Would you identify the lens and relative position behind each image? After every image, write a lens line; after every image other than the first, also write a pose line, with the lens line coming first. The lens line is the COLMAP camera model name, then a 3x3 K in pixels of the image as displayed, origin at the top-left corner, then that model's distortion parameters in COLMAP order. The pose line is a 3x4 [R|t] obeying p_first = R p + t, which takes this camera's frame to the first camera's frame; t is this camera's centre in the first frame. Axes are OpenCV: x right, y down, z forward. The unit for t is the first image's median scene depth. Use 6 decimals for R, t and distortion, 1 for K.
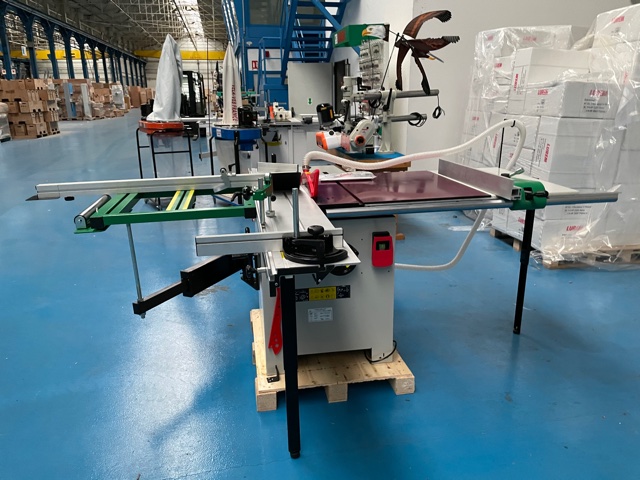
lens RADIAL K [[487.6, 0, 319.7], [0, 487.6, 243.2], [0, 0, 1]] dist [0.074113, -0.106054]
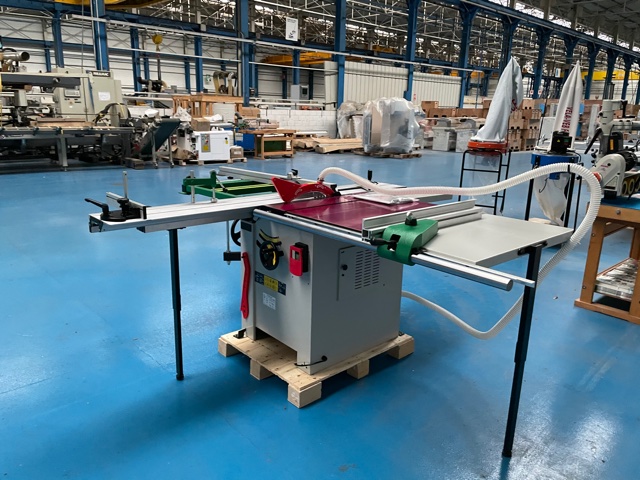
lens RADIAL K [[487.6, 0, 319.4], [0, 487.6, 235.6], [0, 0, 1]] dist [0.074113, -0.106054]
pose [[0.525216, 0.235455, -0.817747, 0.156759], [-0.277465, 0.955826, 0.097004, -0.023773], [0.804463, 0.175949, 0.567345, 0.065005]]
